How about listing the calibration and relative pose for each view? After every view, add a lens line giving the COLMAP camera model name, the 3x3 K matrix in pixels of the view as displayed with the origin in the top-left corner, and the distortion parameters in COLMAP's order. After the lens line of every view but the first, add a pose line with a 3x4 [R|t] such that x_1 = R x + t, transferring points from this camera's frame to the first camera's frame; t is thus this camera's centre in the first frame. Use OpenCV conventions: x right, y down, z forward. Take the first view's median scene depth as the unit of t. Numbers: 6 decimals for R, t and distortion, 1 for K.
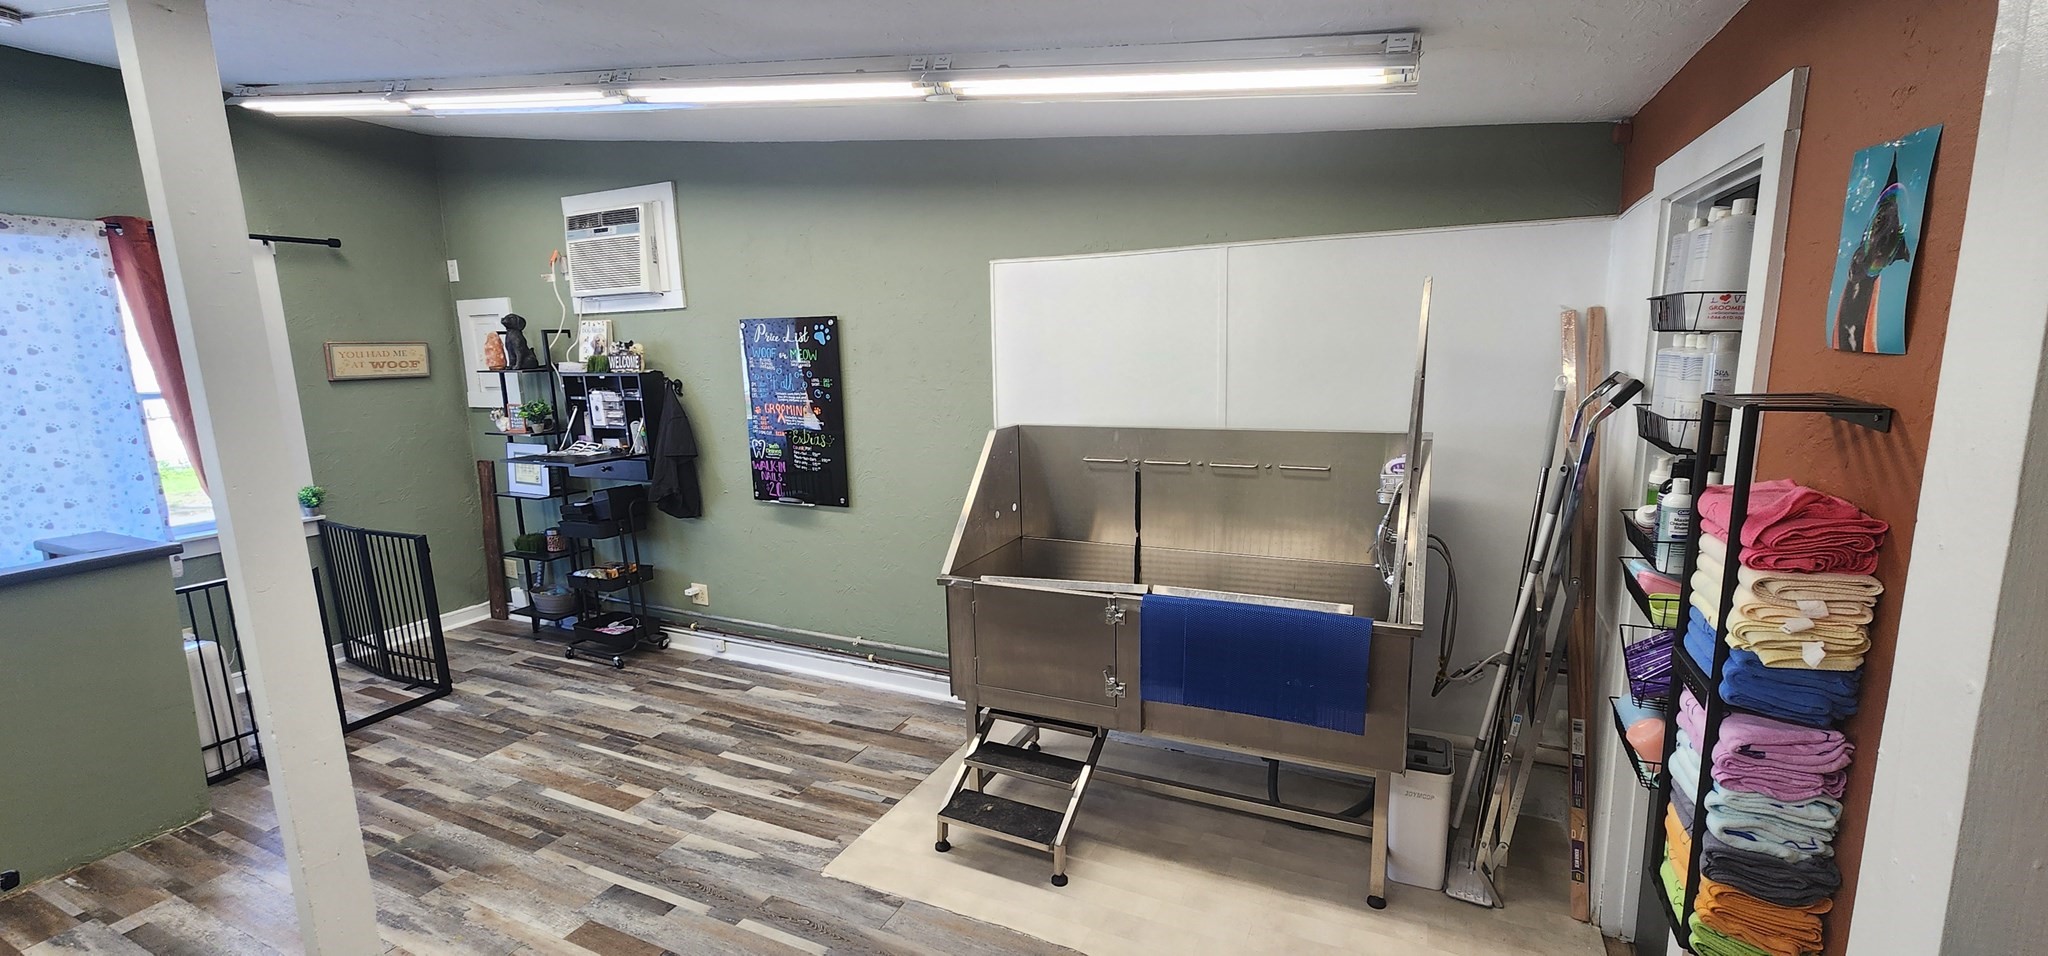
lens RADIAL K [[843.6, 0, 1032.6], [0, 843.6, 495.8], [0, 0, 1]] dist [0.000803, -0.000609]
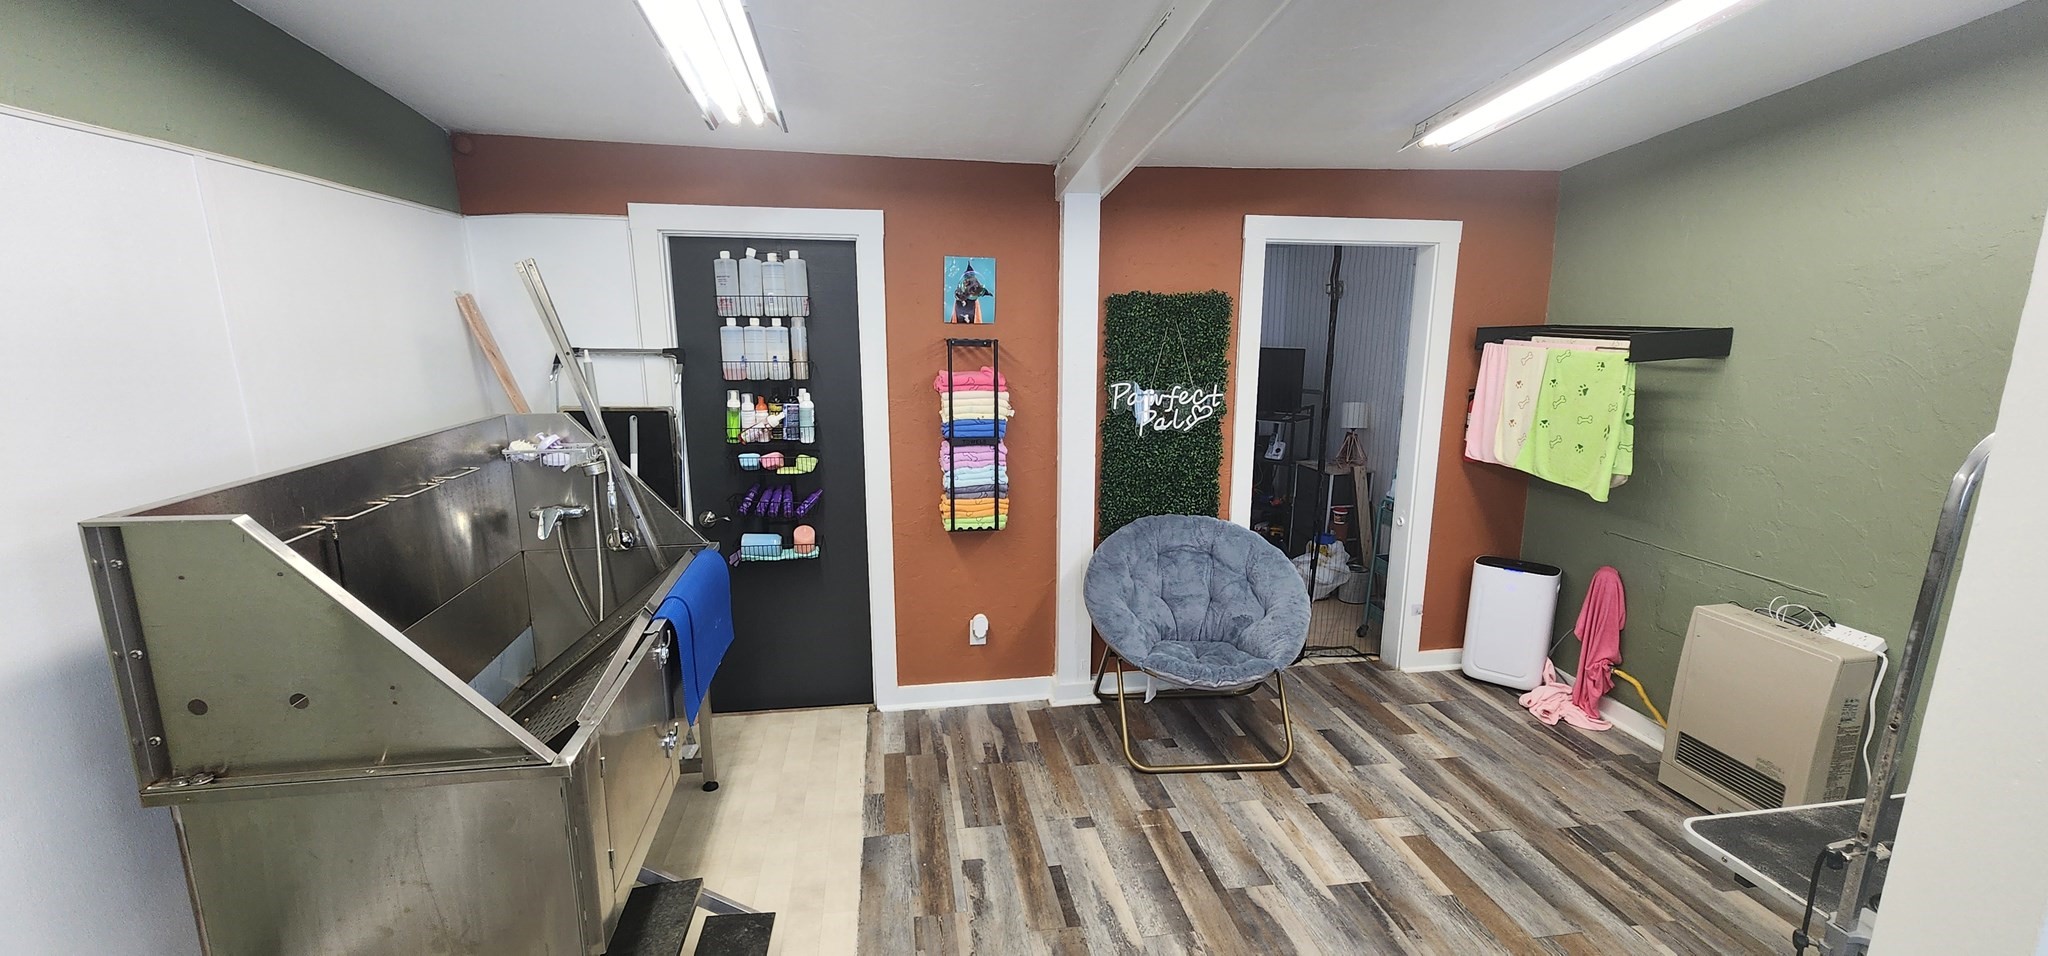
lens RADIAL K [[840.9, 0, 1024.5], [0, 840.9, 501.4], [0, 0, 1]] dist [0.001971, -0.000427]
pose [[-0.570481, -0.153331, 0.806871, -0.505029], [0.158713, 0.943320, 0.291475, -0.122252], [-0.805830, 0.294342, -0.513811, 0.759623]]
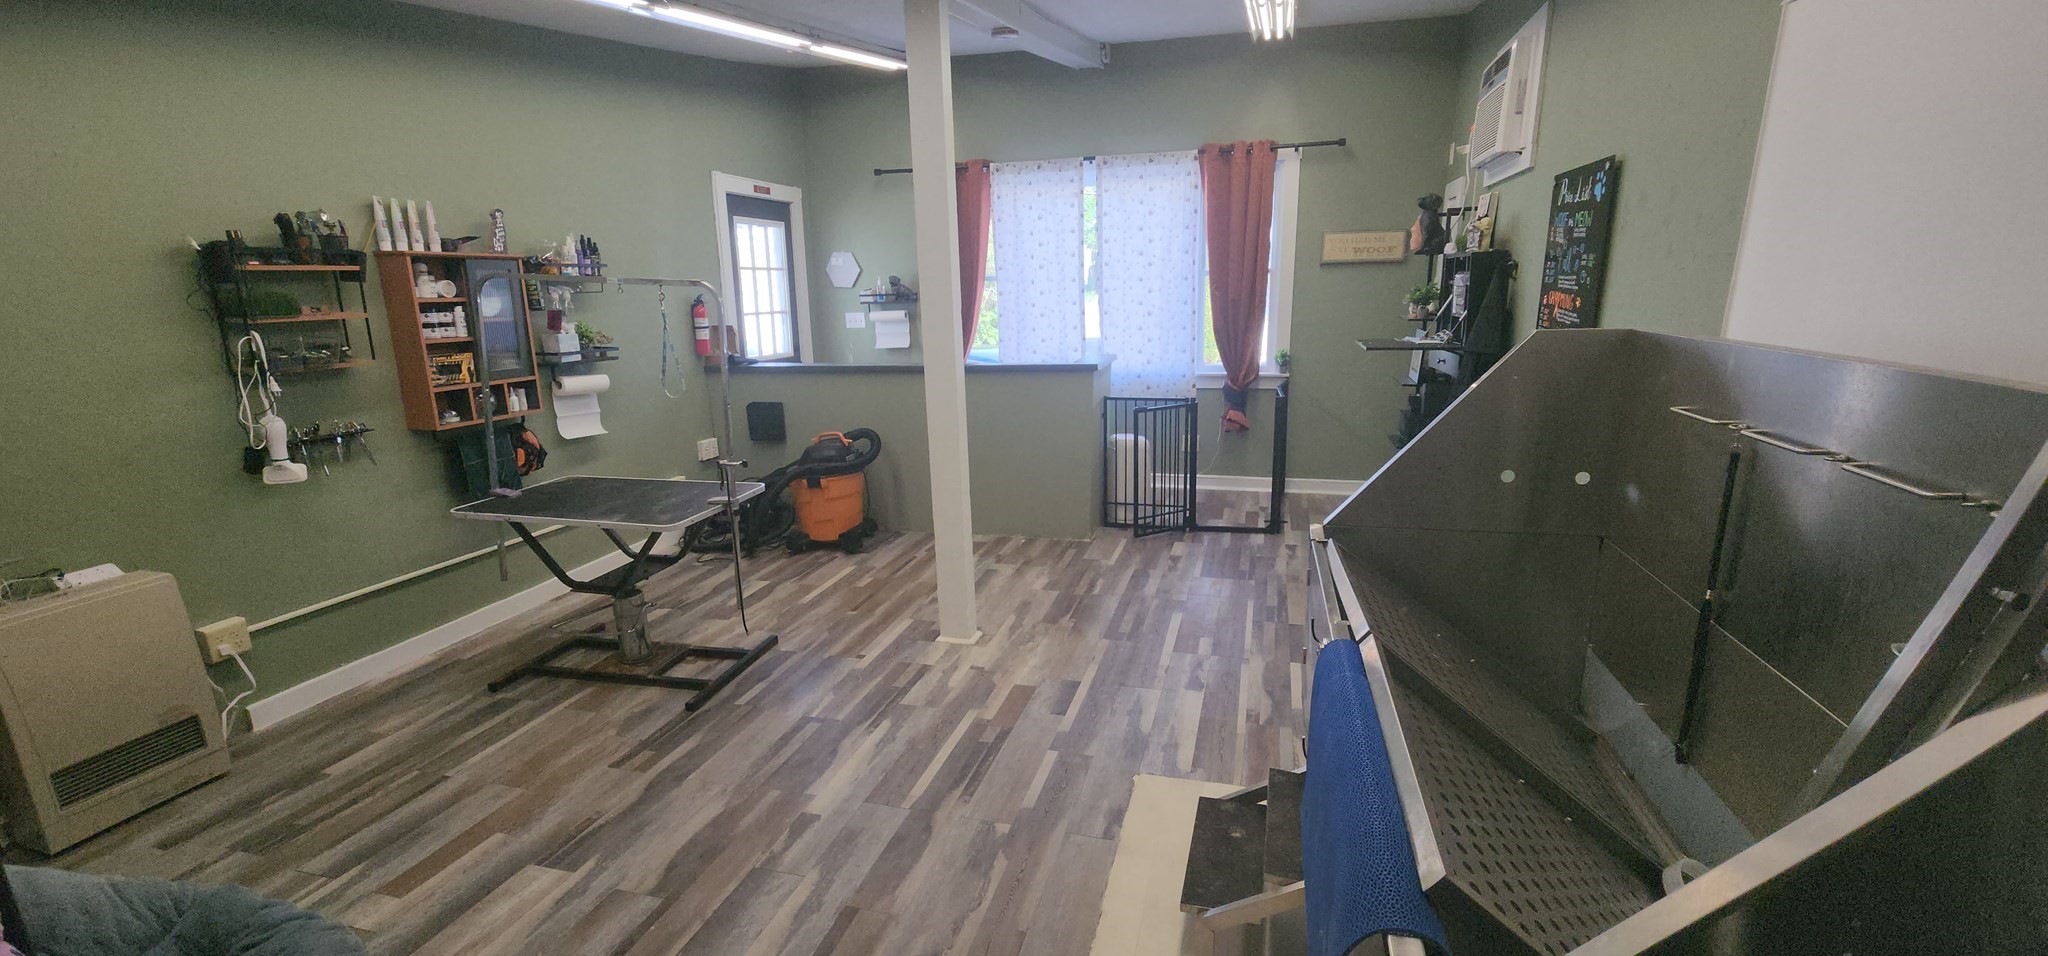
lens RADIAL K [[840.9, 0, 1024.5], [0, 840.9, 501.4], [0, 0, 1]] dist [0.001971, -0.000427]
pose [[0.161988, 0.266543, -0.950113, 0.401297], [-0.157023, 0.957524, 0.241851, -0.043561], [0.974220, 0.110012, 0.196960, 0.474053]]
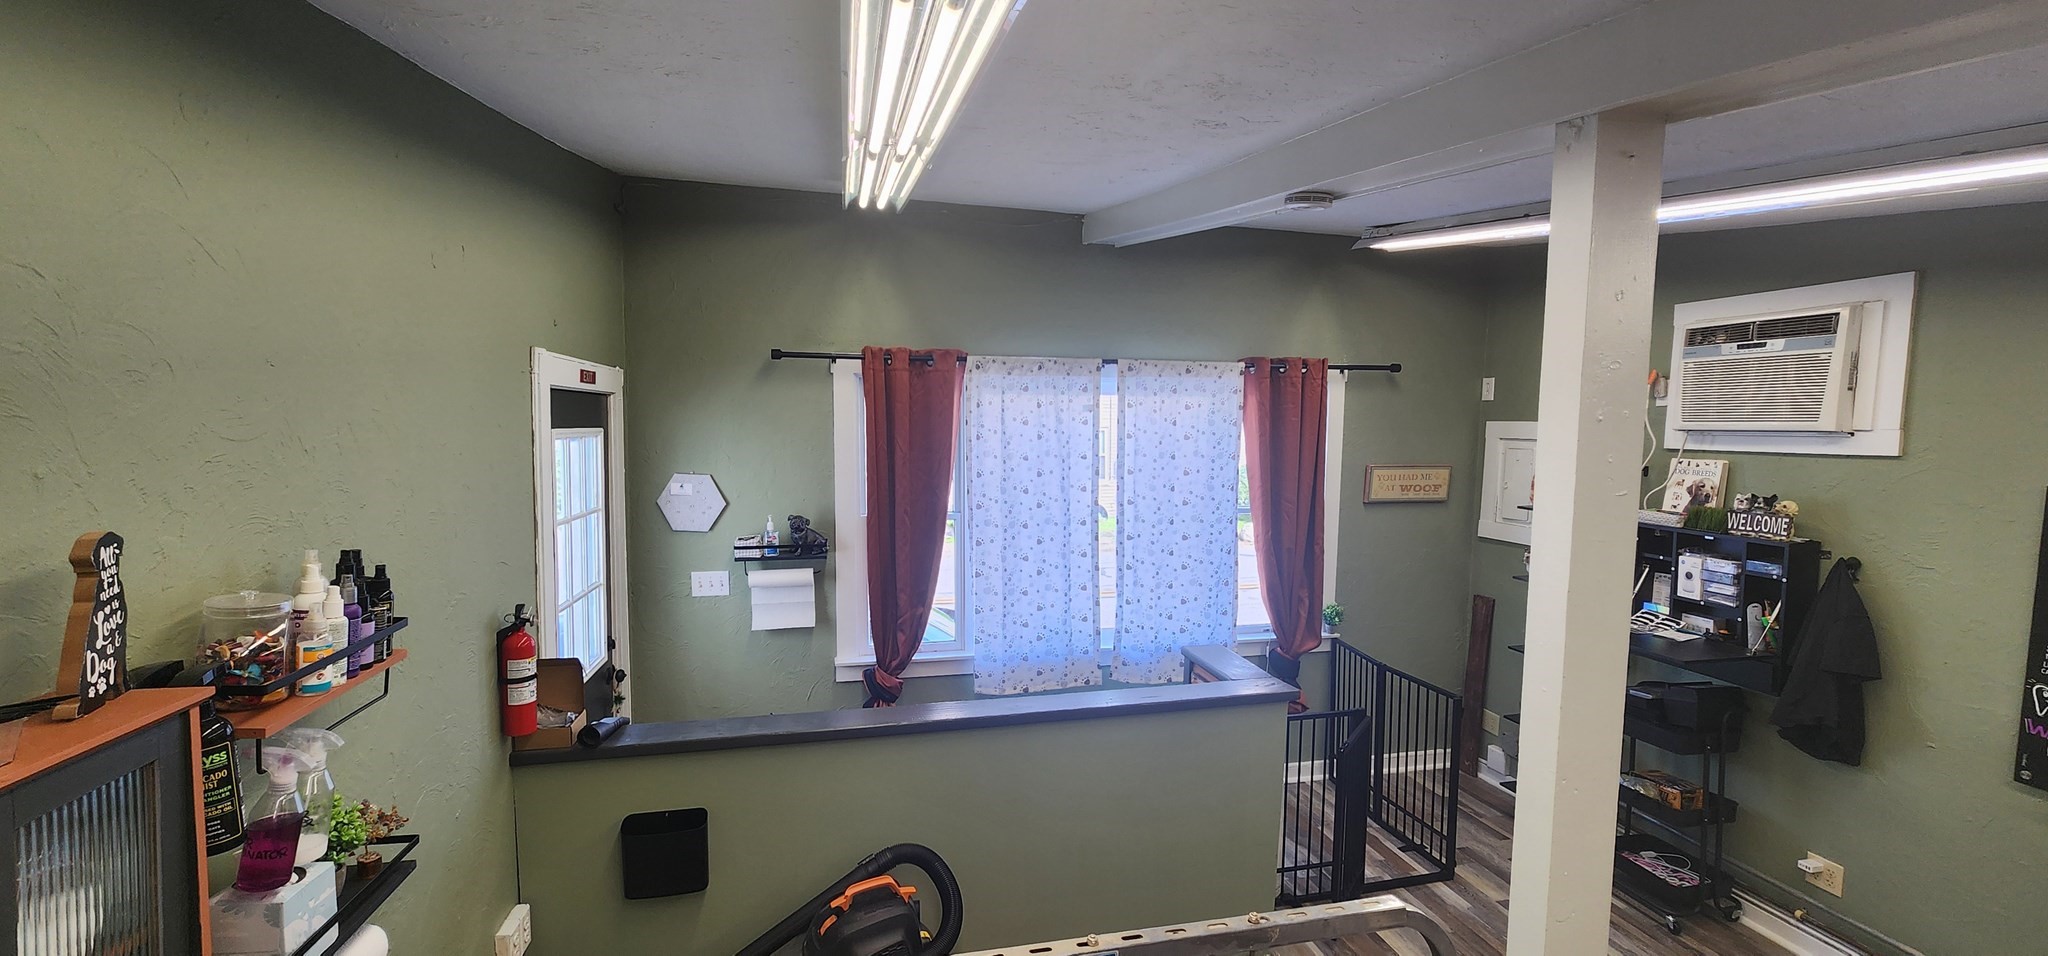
lens RADIAL K [[843.6, 0, 1032.6], [0, 843.6, 495.8], [0, 0, 1]] dist [0.000803, -0.000609]
pose [[0.618030, 0.096500, -0.780209, -0.358368], [-0.160480, 0.987026, -0.005042, -0.091987], [0.769601, 0.128325, 0.625498, 0.081241]]
